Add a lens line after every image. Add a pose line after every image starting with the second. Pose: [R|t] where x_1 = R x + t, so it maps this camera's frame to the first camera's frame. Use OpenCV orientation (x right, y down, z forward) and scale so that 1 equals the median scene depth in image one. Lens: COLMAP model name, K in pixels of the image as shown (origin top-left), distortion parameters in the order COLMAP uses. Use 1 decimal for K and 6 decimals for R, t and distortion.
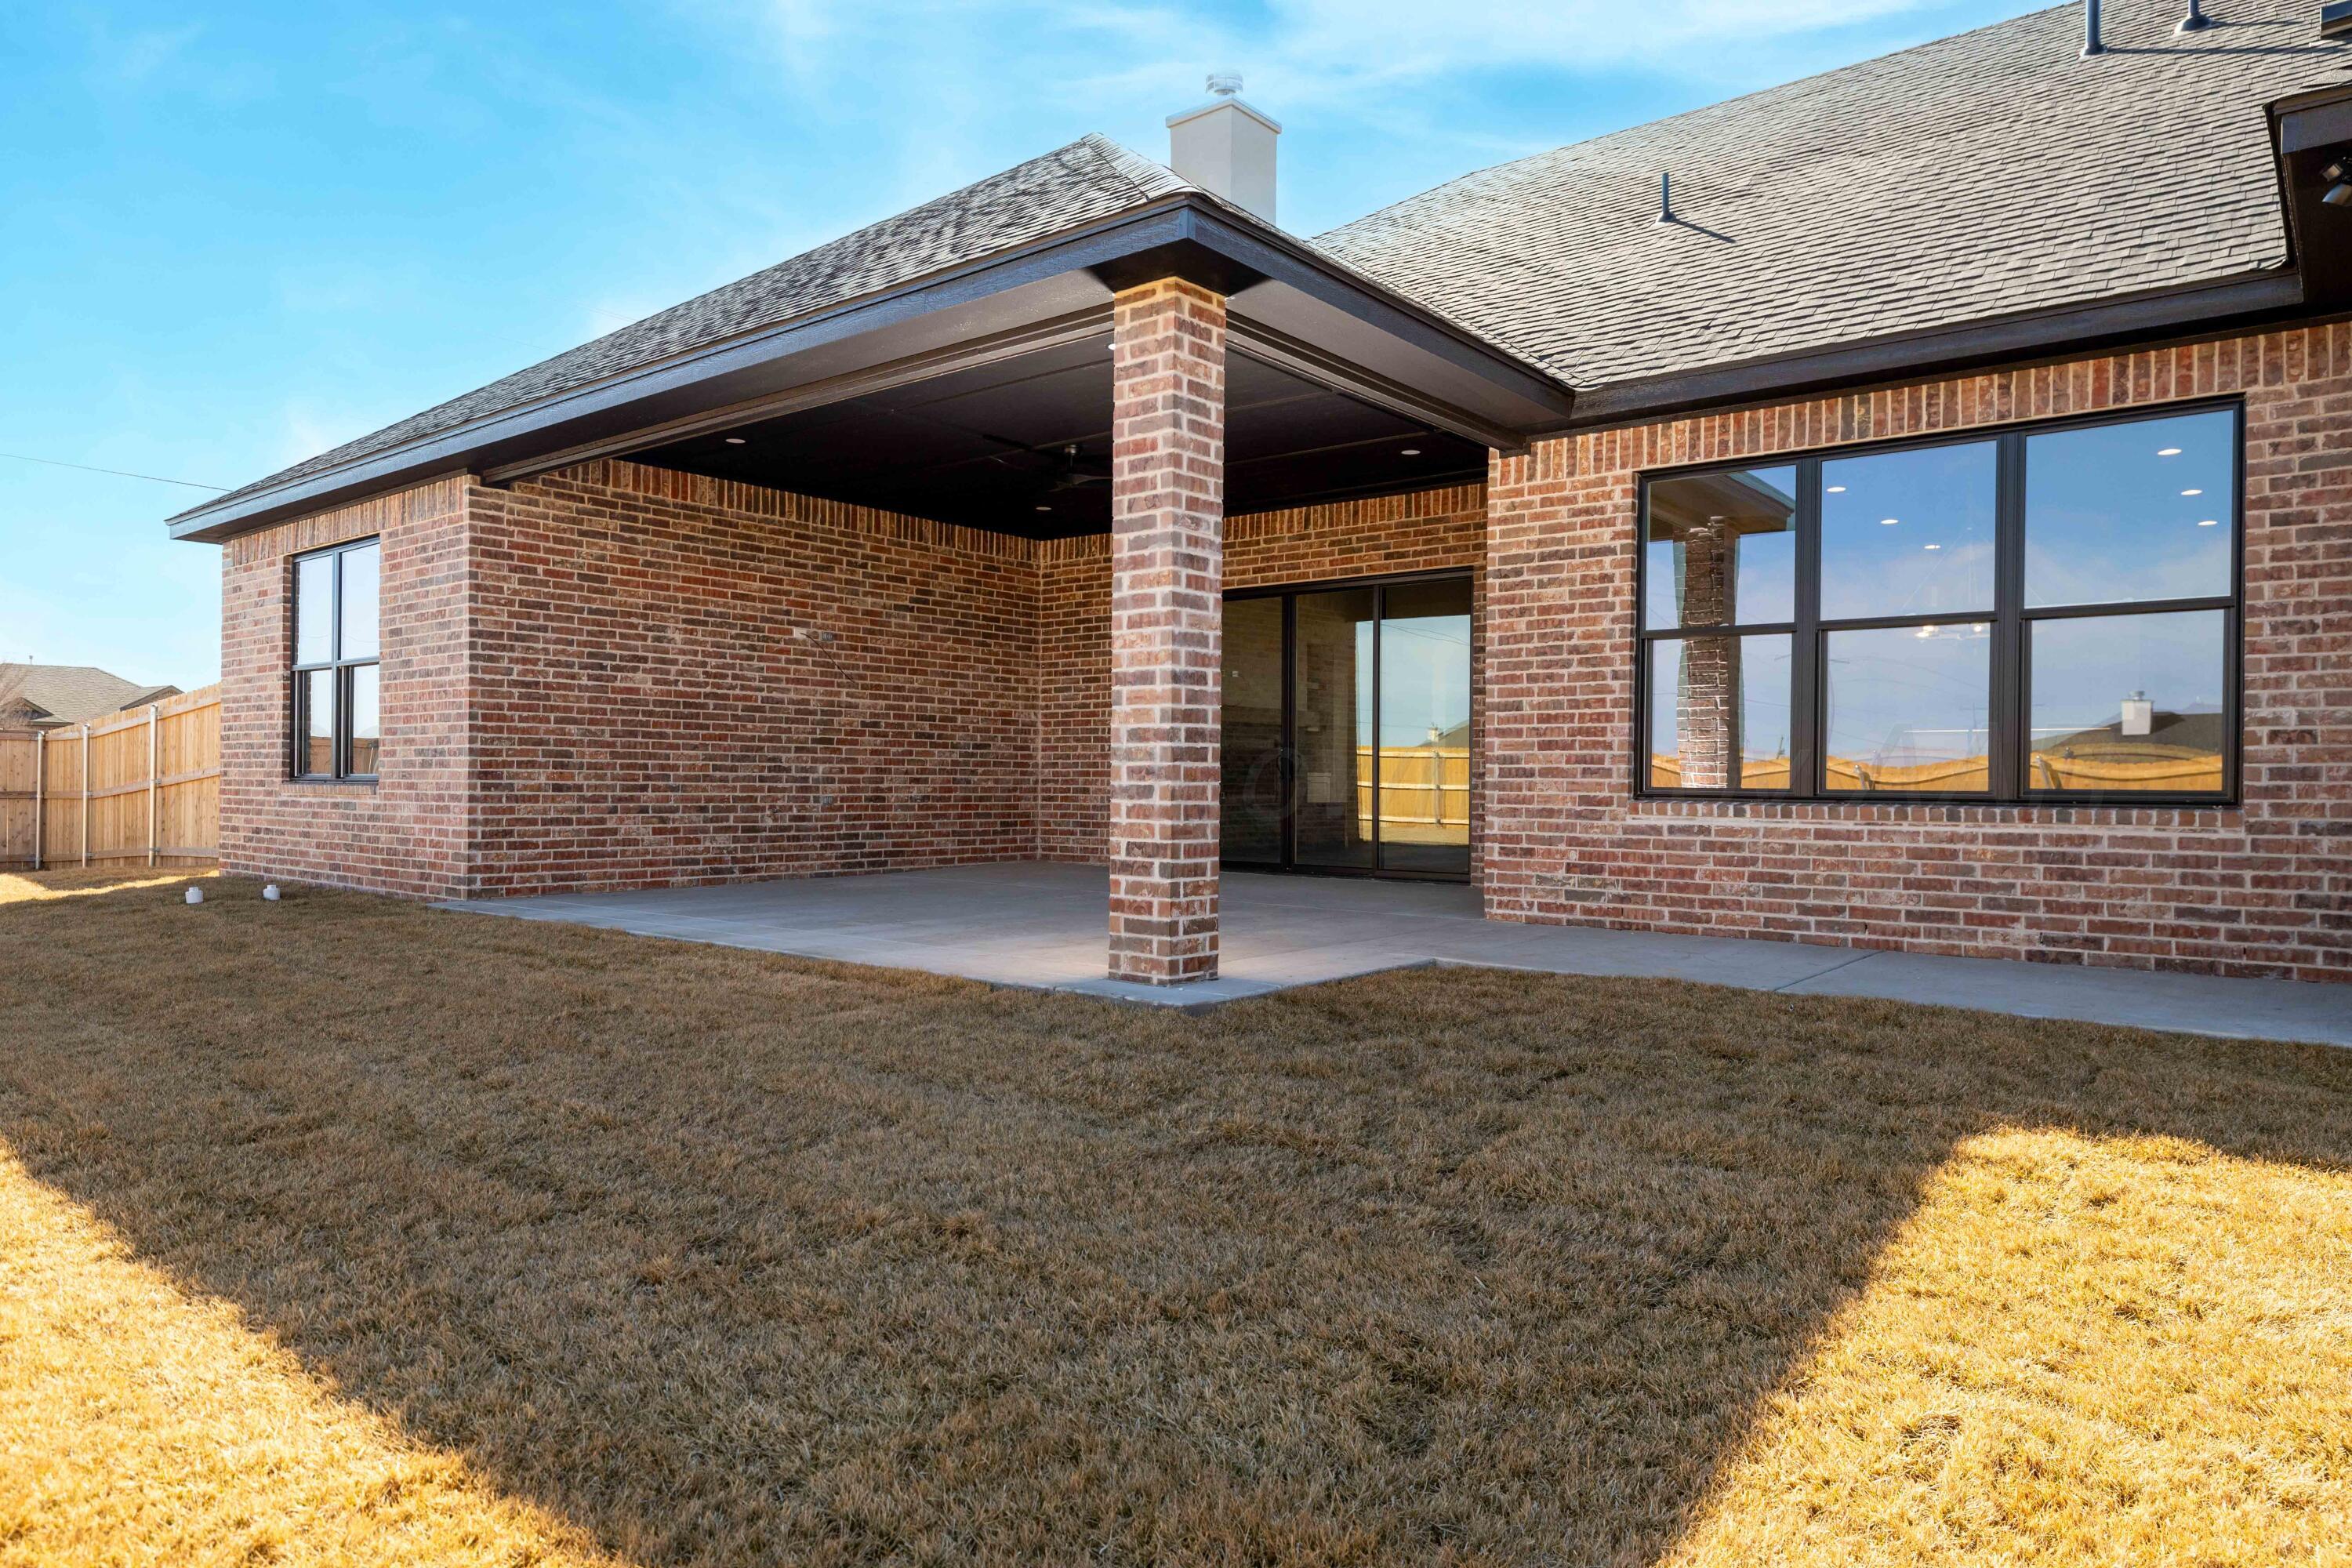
lens RADIAL K [[1461.3, 0, 1176.0], [0, 1461.3, 784.0], [0, 0, 1]] dist [-0.001096, -0.000540]
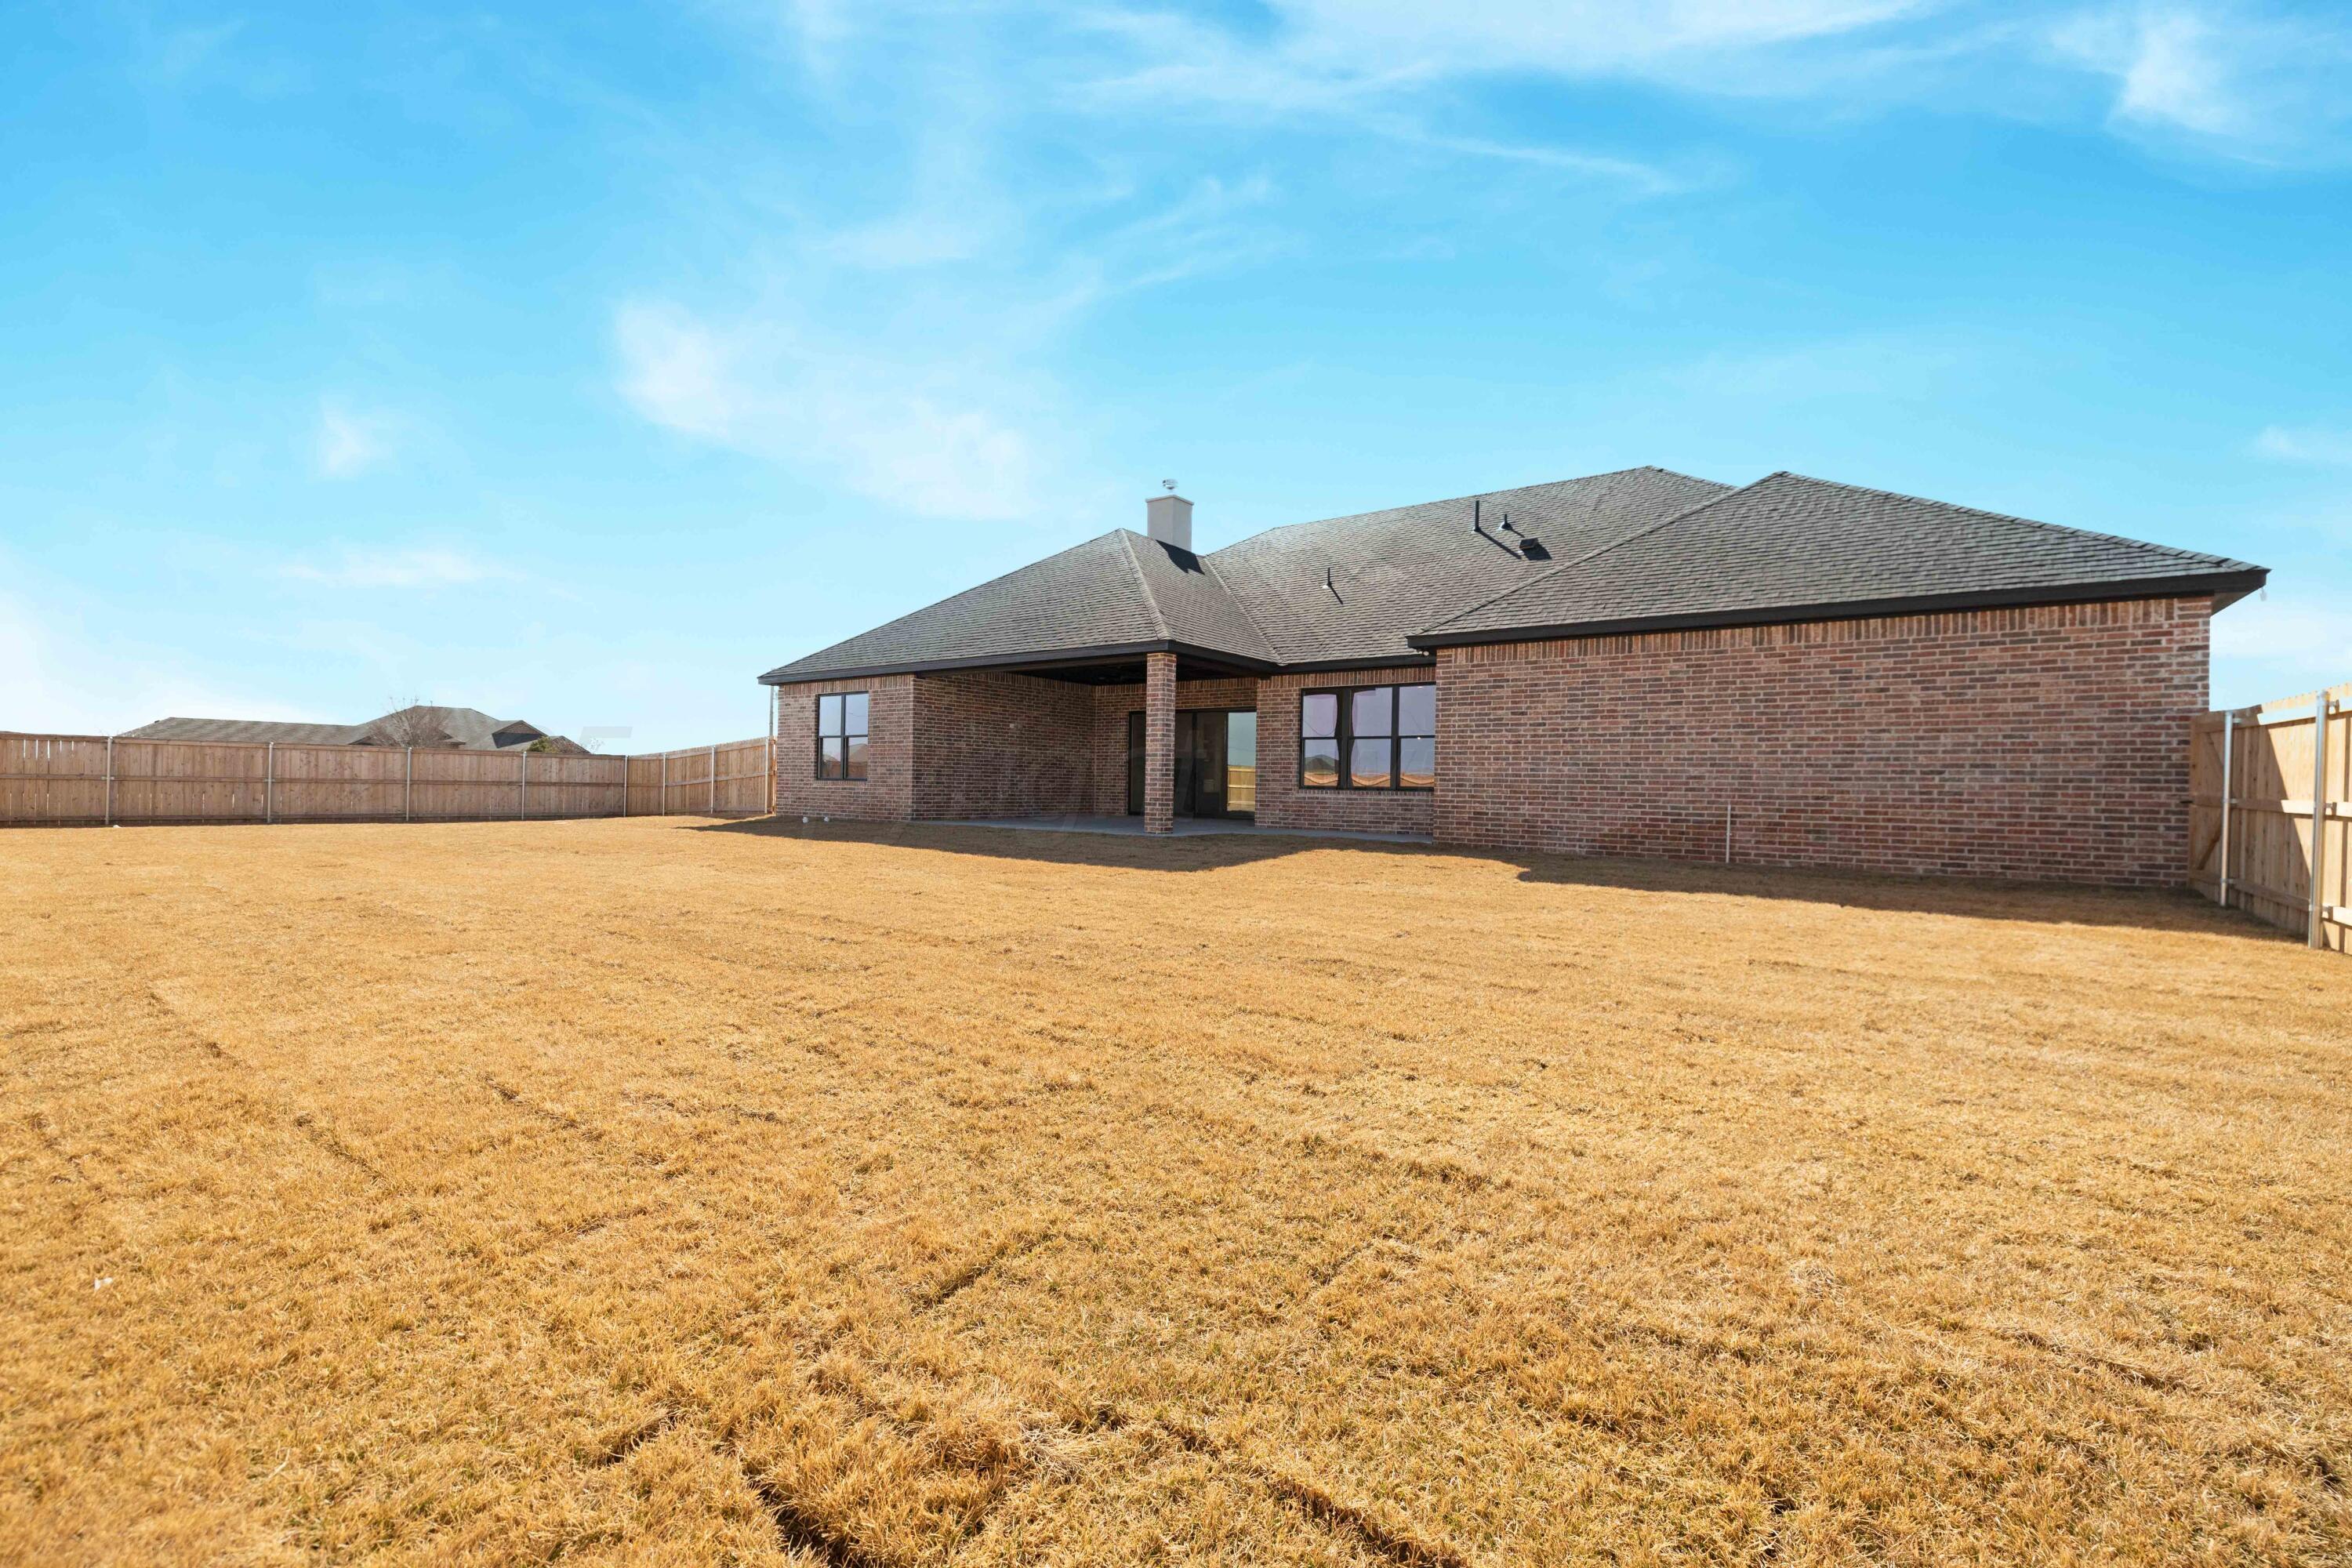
lens RADIAL K [[1008.5, 0, 1147.1], [0, 1008.5, 776.0], [0, 0, 1]] dist [-0.000079, 0.000030]
pose [[0.999676, 0.008661, 0.023938, -0.065495], [-0.008425, 0.999915, -0.009929, 0.005621], [-0.024022, 0.009724, 0.999664, -1.030825]]
